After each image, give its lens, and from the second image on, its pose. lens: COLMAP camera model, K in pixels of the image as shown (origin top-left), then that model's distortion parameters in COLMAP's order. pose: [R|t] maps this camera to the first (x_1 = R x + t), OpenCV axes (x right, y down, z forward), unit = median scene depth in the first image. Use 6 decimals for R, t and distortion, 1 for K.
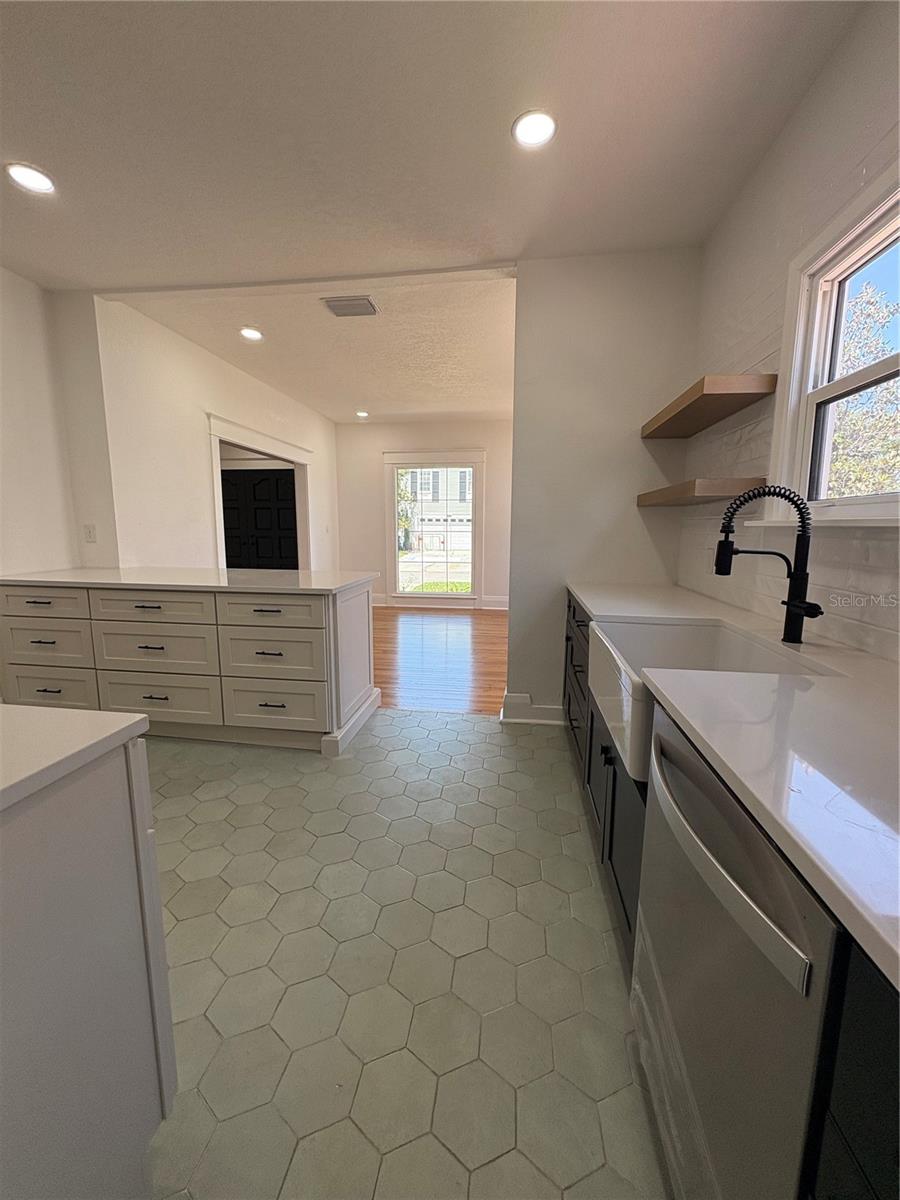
lens RADIAL K [[479.8, 0, 449.9], [0, 479.8, 596.8], [0, 0, 1]] dist [0.001524, 0.000289]
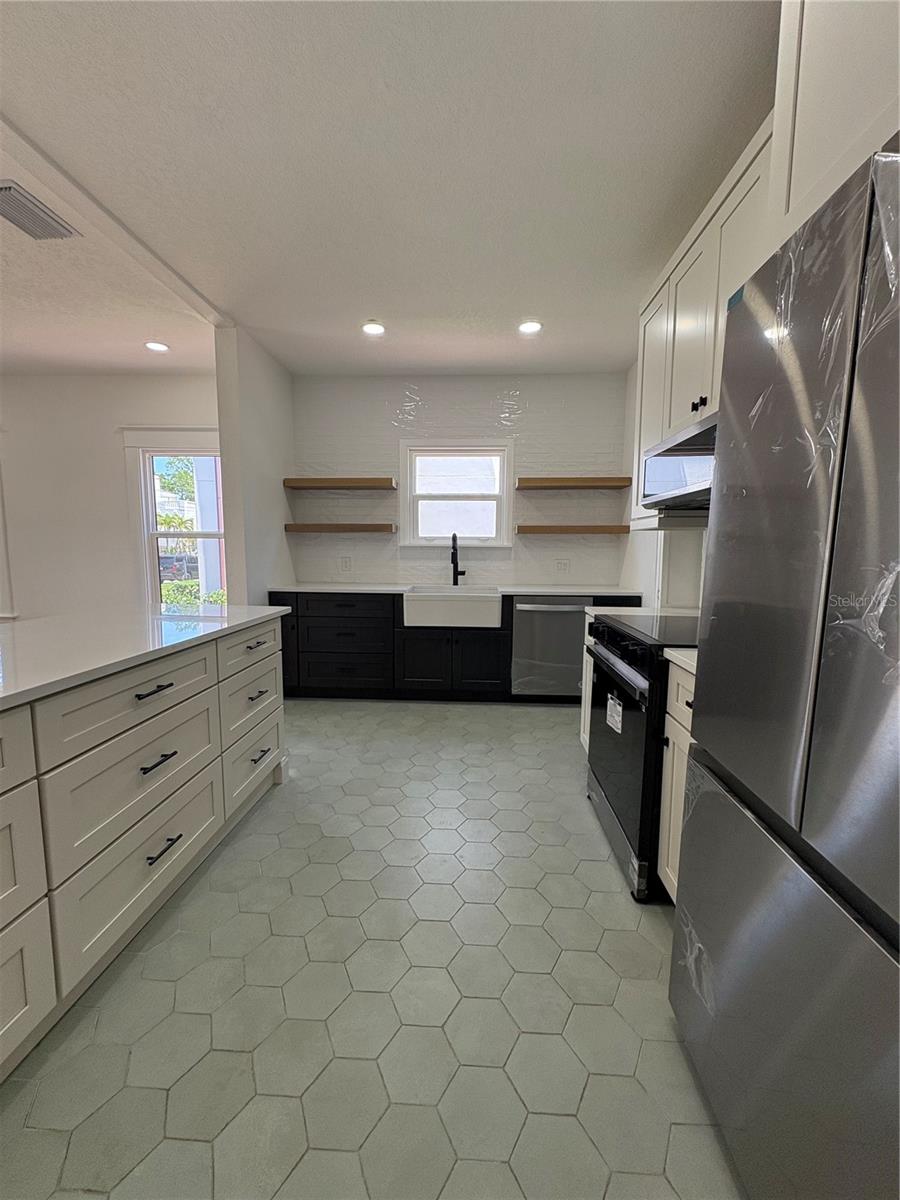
lens RADIAL K [[479.8, 0, 450.7], [0, 479.8, 600.0], [0, 0, 1]] dist [0.001524, 0.000289]
pose [[-0.088525, -0.116775, 0.989205, -1.228624], [0.139598, 0.981848, 0.128399, -0.110149], [-0.986243, 0.149458, -0.070616, 0.694843]]
